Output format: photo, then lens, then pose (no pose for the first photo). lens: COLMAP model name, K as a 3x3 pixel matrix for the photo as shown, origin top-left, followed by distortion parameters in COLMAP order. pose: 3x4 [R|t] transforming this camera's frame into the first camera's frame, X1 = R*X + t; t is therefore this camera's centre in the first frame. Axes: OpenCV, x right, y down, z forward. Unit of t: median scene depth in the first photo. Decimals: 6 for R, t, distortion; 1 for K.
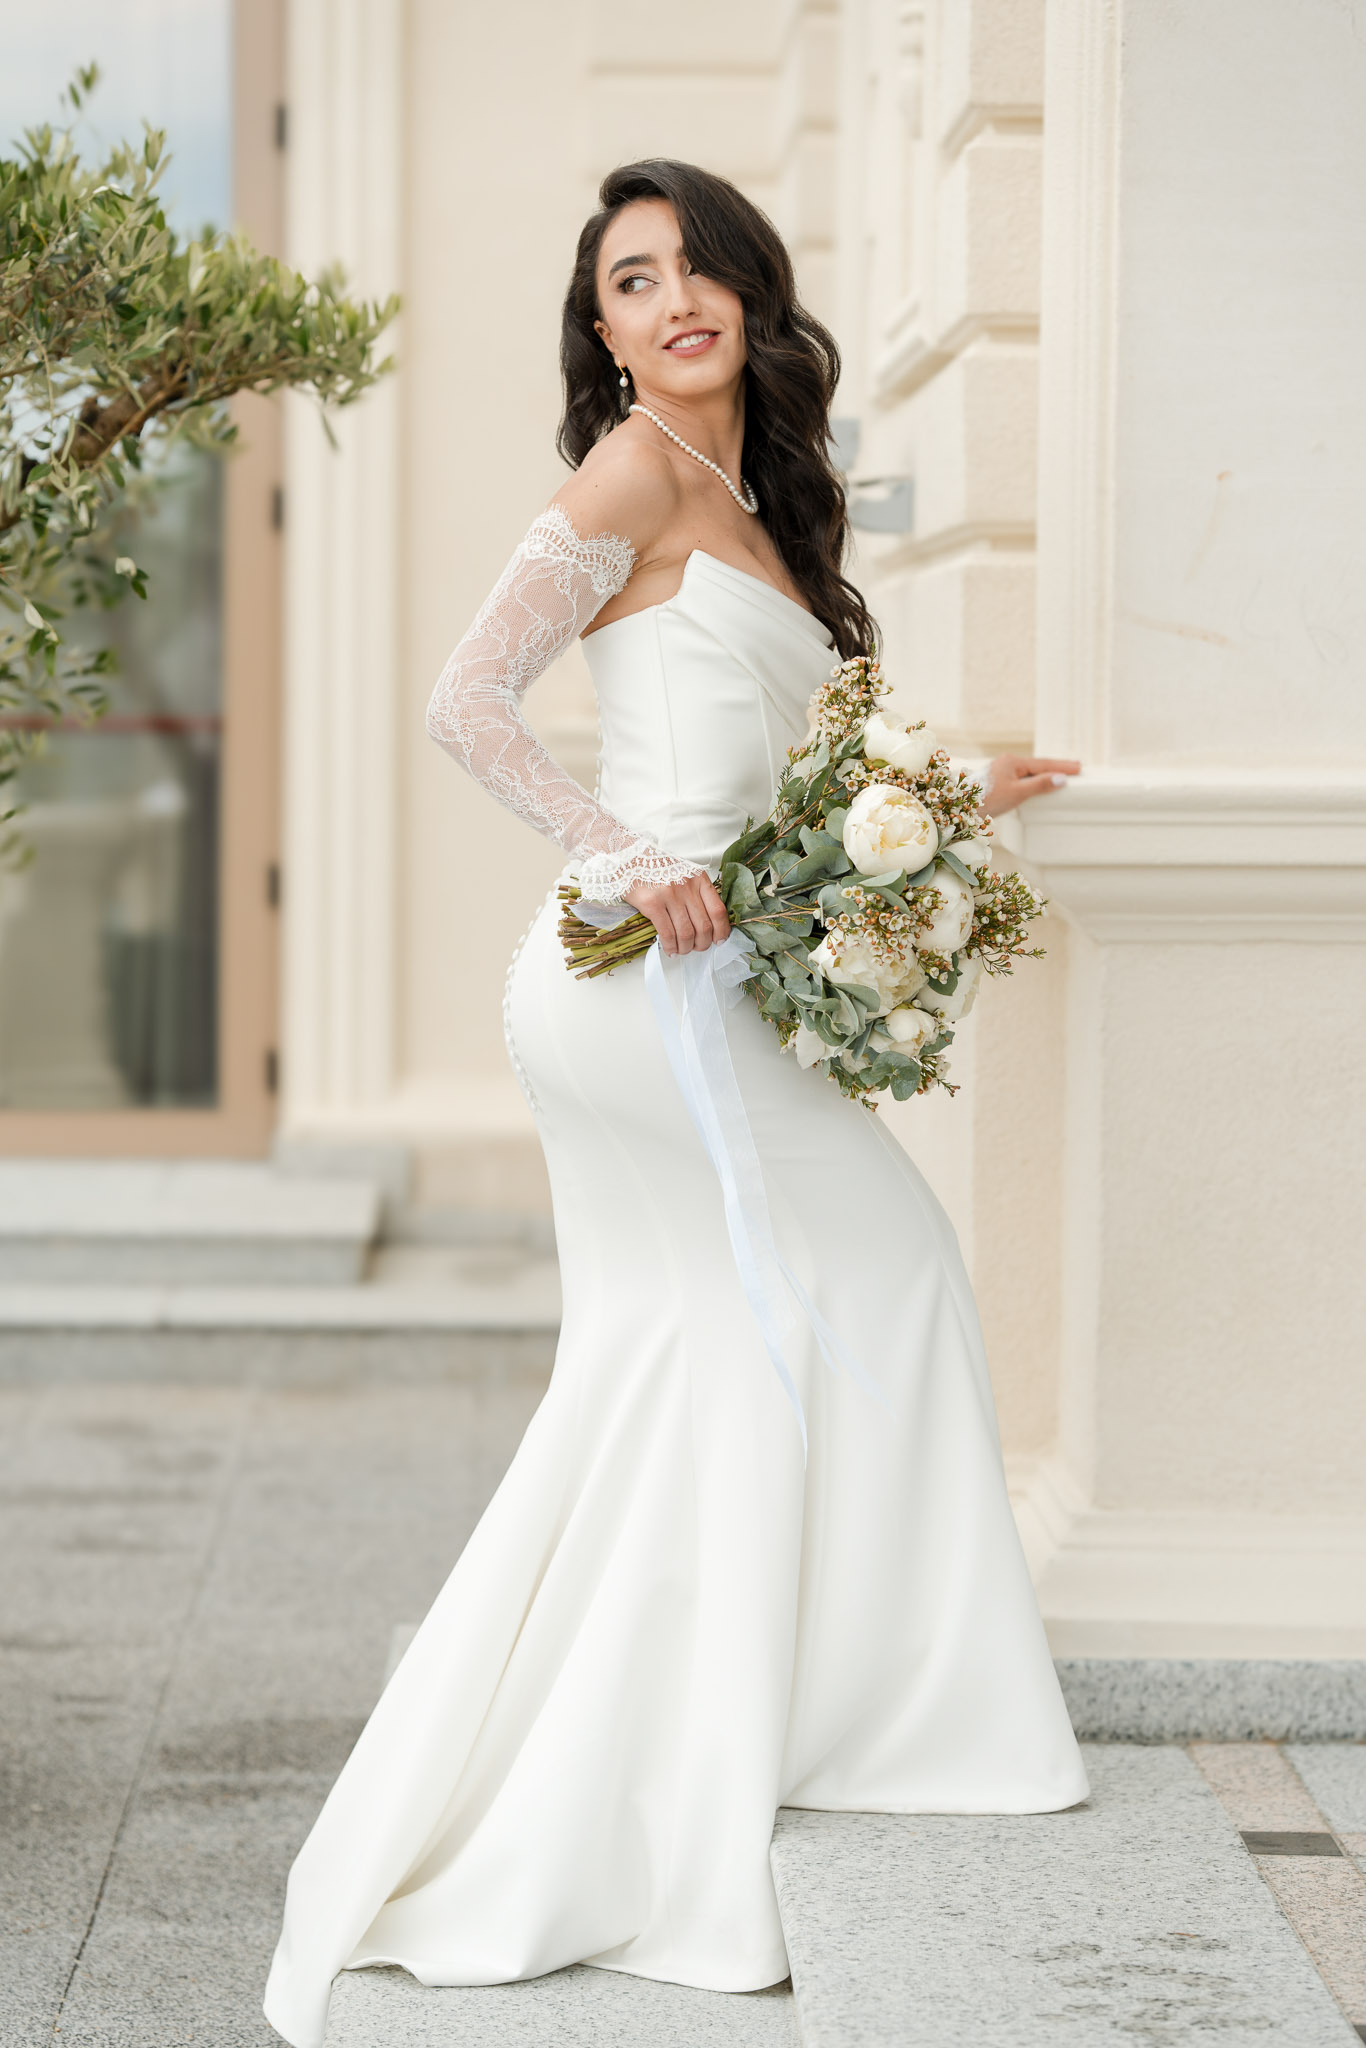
lens RADIAL K [[5608.7, 0, 676.3], [0, 5608.7, 1033.8], [0, 0, 1]] dist [0.201668, 0.000000]
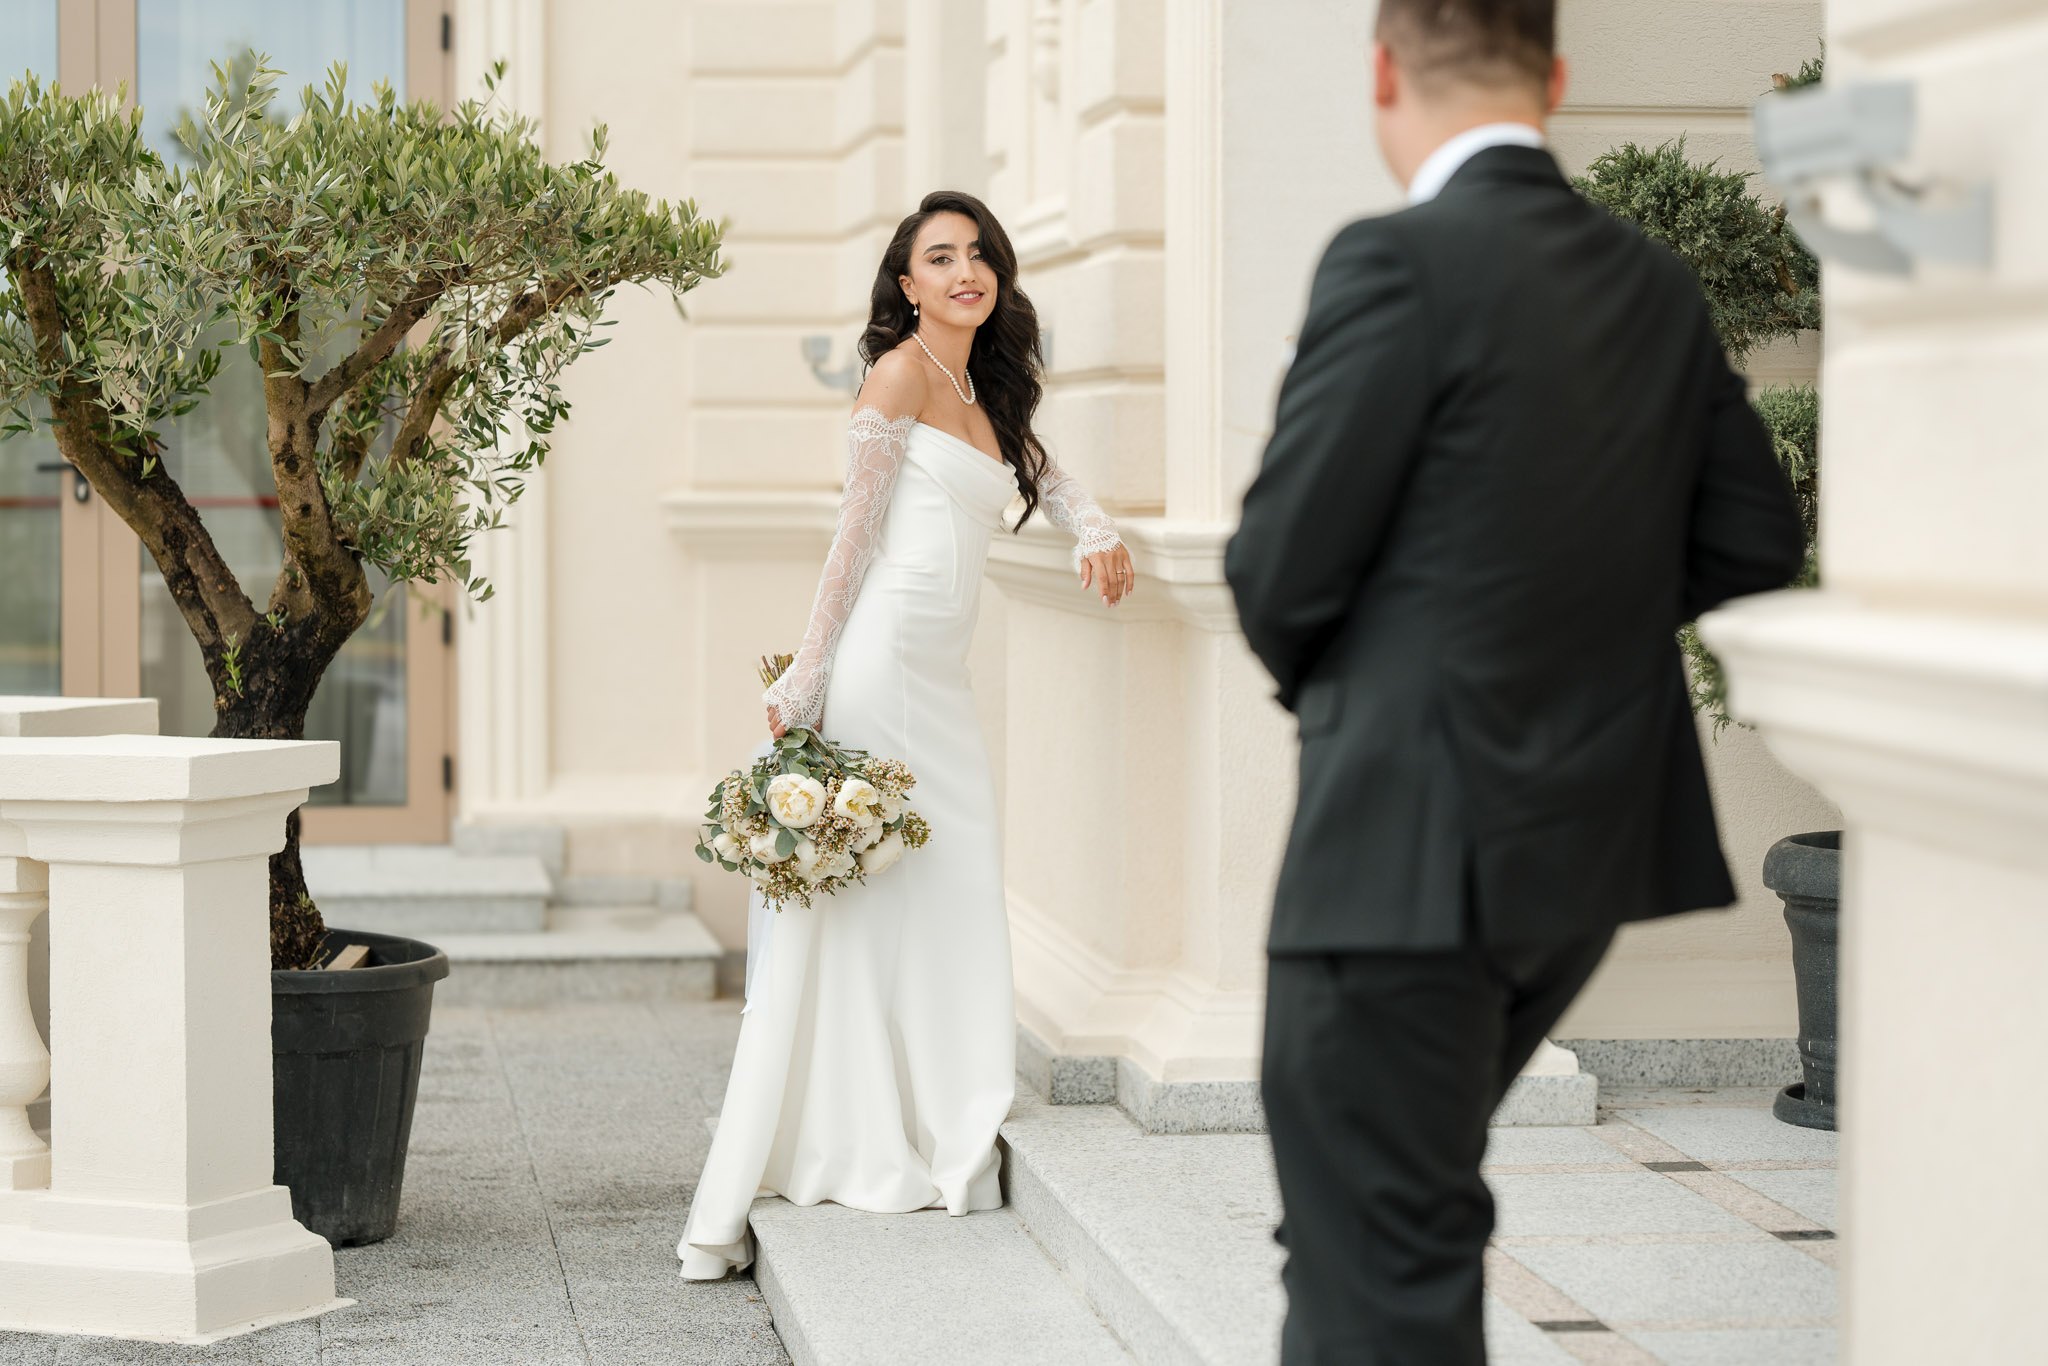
lens RADIAL K [[5608.7, 0, 1014.5], [0, 5608.7, 690.7], [0, 0, 1]] dist [0.201668, 0.000000]
pose [[0.995590, -0.016637, 0.092319, -0.109687], [0.018391, 0.999666, -0.018180, 0.023991], [-0.091986, 0.019798, 0.995563, -0.489501]]
